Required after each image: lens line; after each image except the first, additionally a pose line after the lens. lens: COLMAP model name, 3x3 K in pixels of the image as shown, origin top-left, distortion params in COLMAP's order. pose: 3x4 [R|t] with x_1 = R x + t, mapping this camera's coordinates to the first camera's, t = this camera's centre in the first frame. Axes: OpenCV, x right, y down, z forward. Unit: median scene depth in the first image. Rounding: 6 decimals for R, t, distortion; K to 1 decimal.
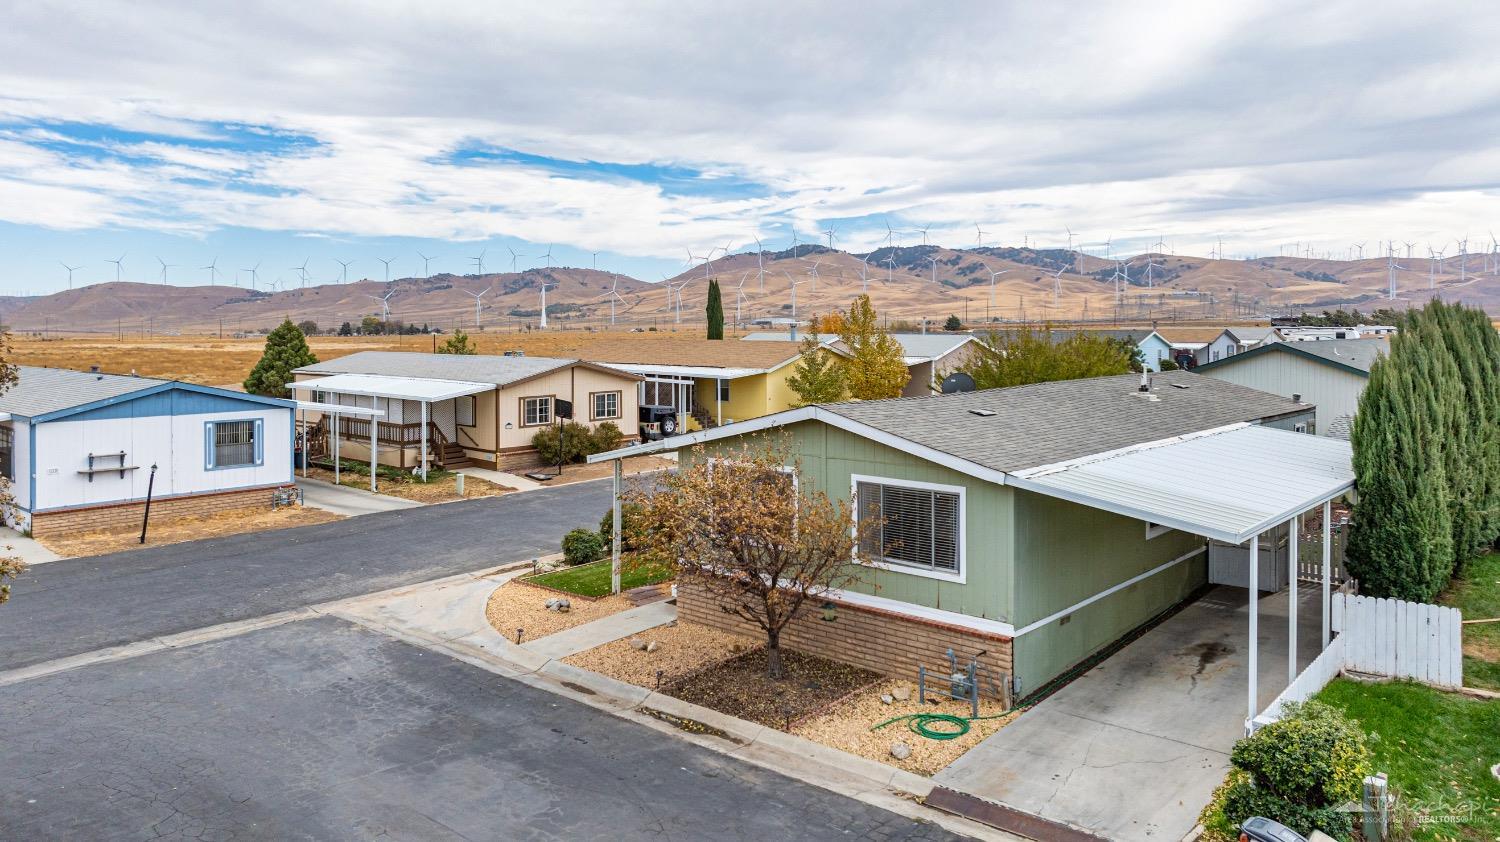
lens RADIAL K [[1038.3, 0, 750.0], [0, 1038.3, 421.0], [0, 0, 1]] dist [0.002847, 0.001937]
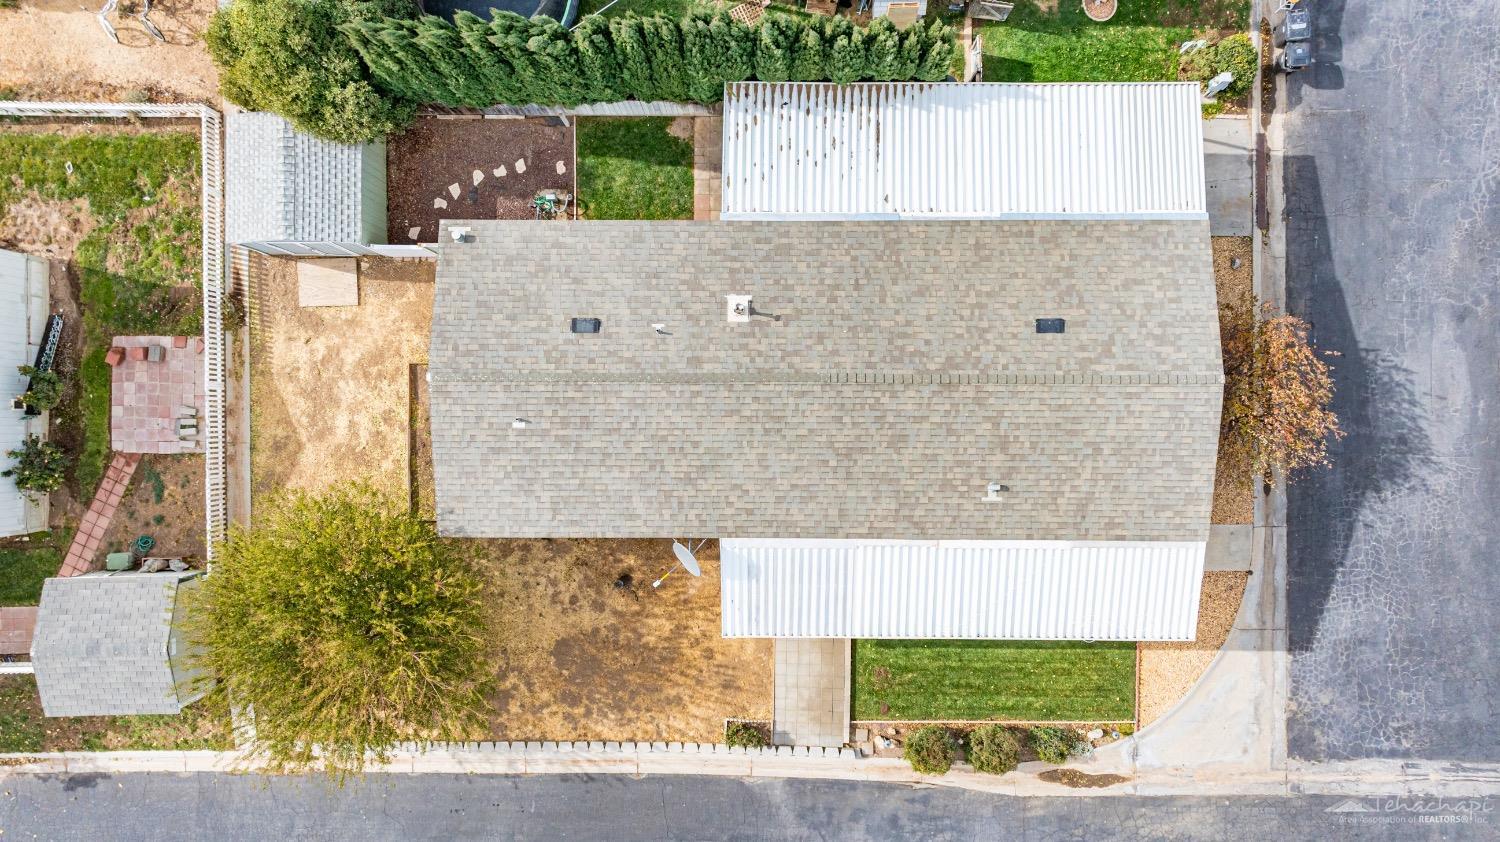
lens RADIAL K [[1038.3, 0, 750.0], [0, 1038.3, 421.0], [0, 0, 1]] dist [0.002847, 0.001937]
pose [[-0.640943, -0.766753, 0.035807, 0.395946], [0.104456, -0.040911, 0.993688, -1.571718], [-0.760448, 0.640637, 0.106314, 1.566096]]
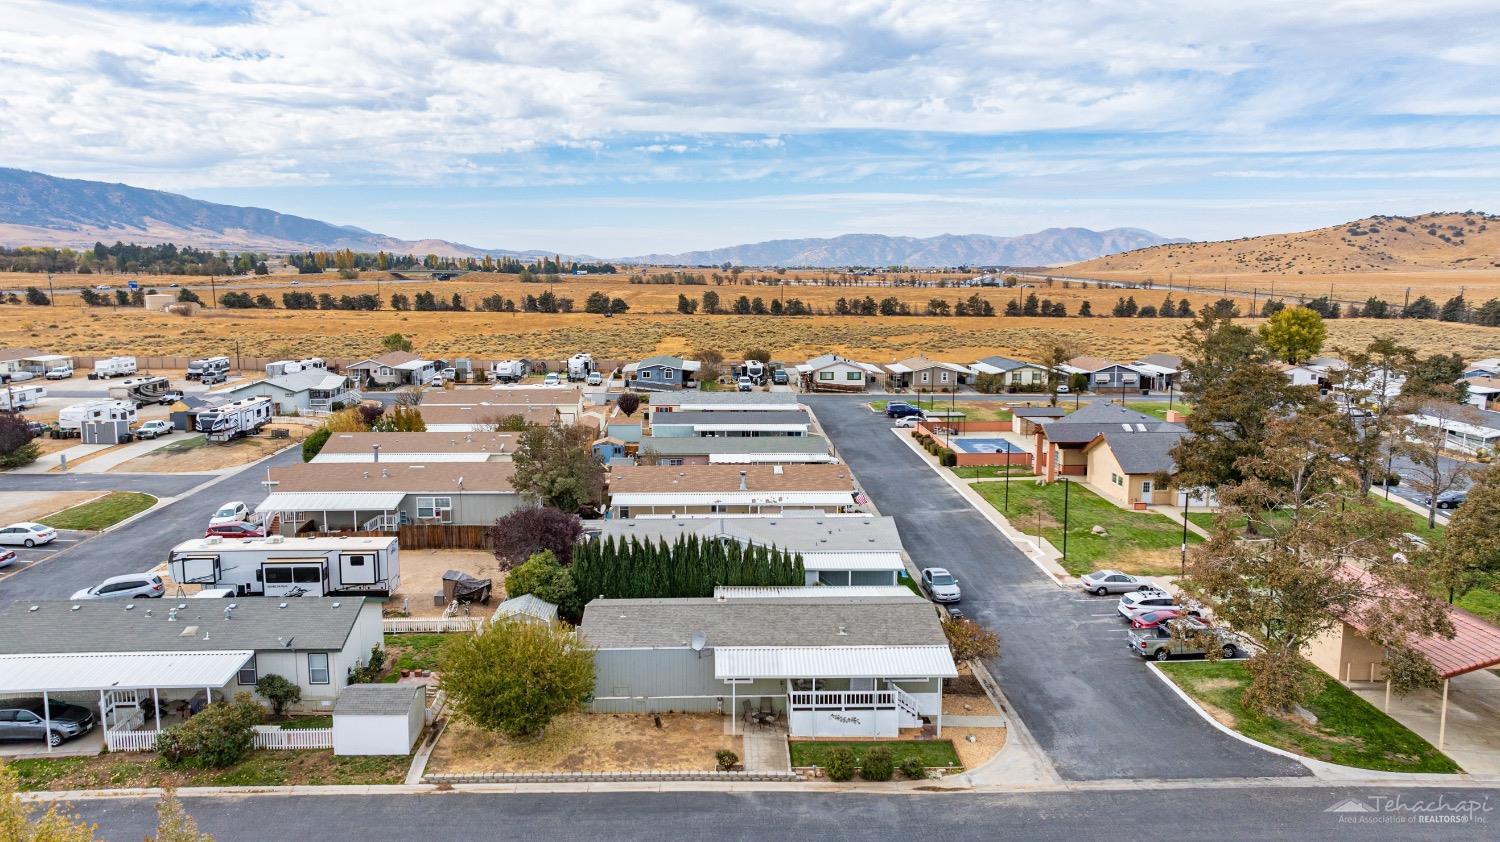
lens RADIAL K [[1050.9, 0, 751.3], [0, 1050.9, 391.2], [0, 0, 1]] dist [-0.036650, 0.071249]
pose [[-0.675311, -0.073522, 0.733860, -2.041133], [0.085652, 0.980468, 0.177048, -1.376101], [-0.732543, 0.182419, -0.655823, 3.765754]]
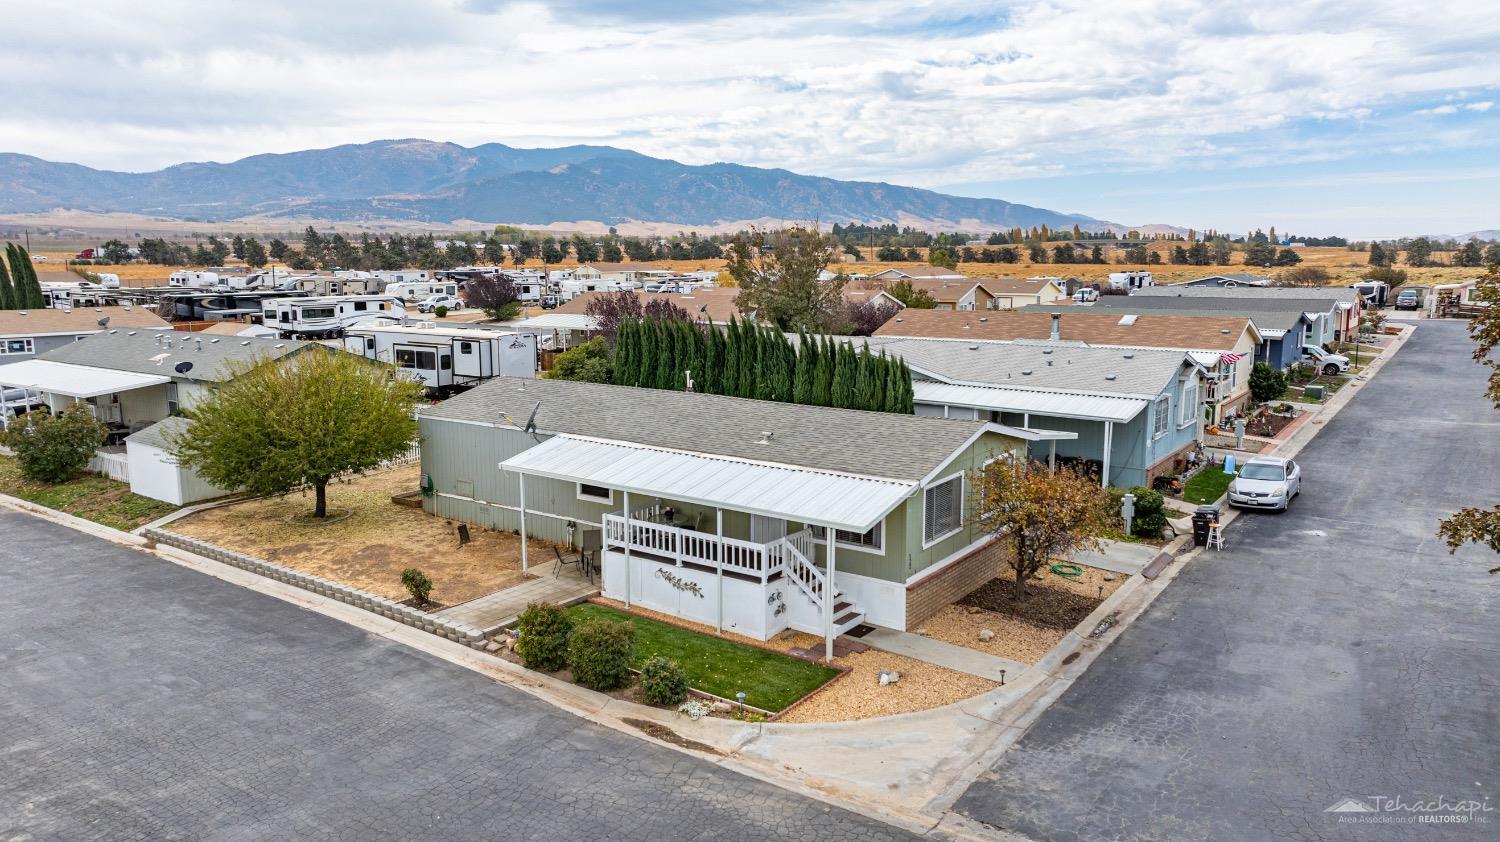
lens RADIAL K [[1038.3, 0, 750.0], [0, 1038.3, 421.0], [0, 0, 1]] dist [0.002847, 0.001937]
pose [[-0.082740, -0.142800, 0.986287, -1.563812], [0.112554, 0.982009, 0.151623, -0.314422], [-0.990195, 0.123556, -0.065178, 1.652209]]
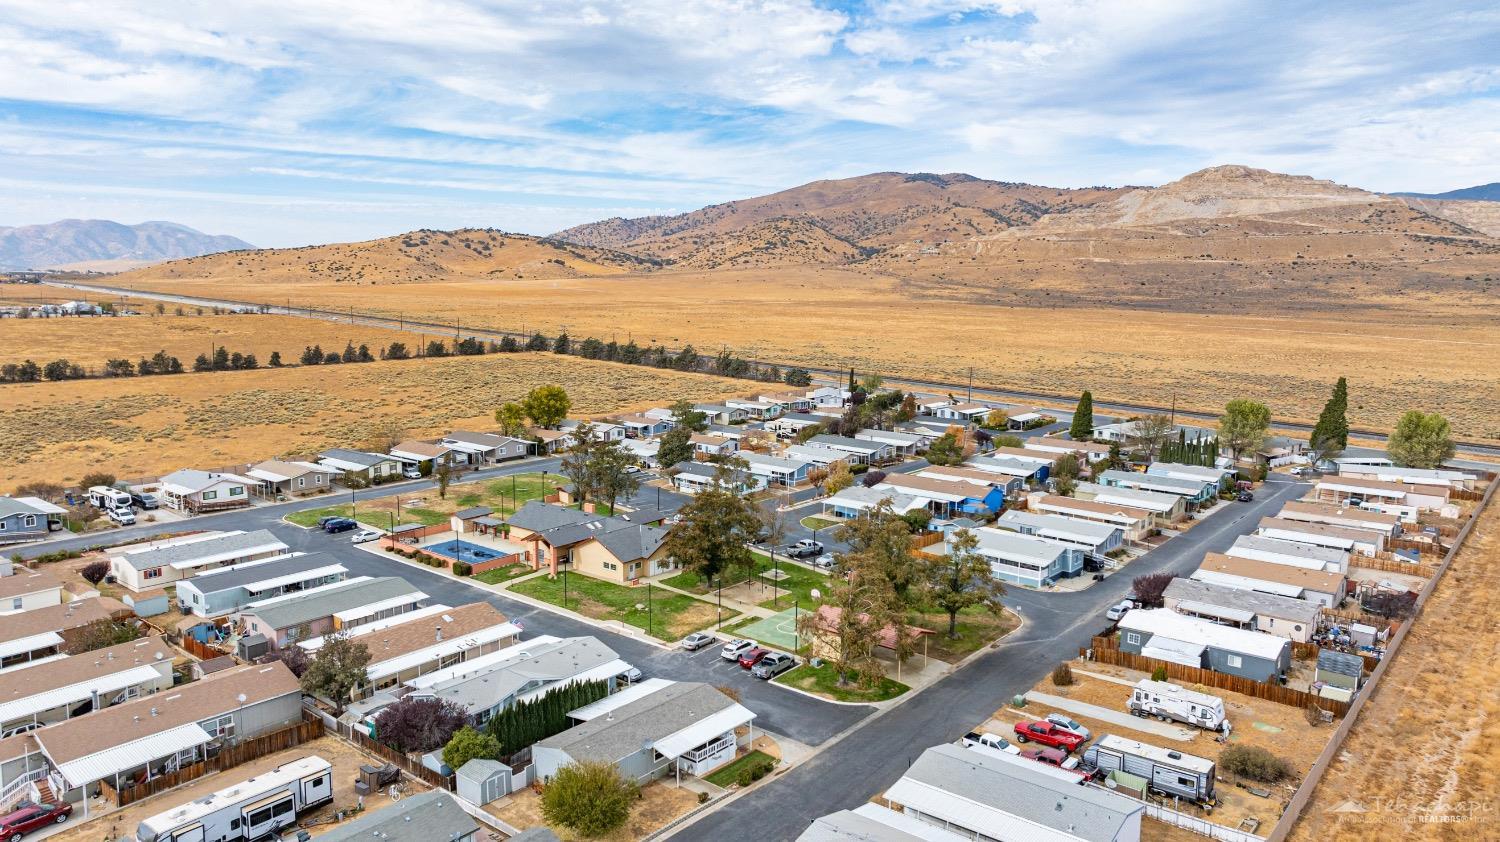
lens RADIAL K [[1038.3, 0, 750.0], [0, 1038.3, 421.0], [0, 0, 1]] dist [0.002847, 0.001937]
pose [[-0.999822, 0.008239, -0.016994, -0.104422], [0.003799, 0.969164, 0.246385, -3.111464], [0.018500, 0.246277, -0.969023, 6.885533]]
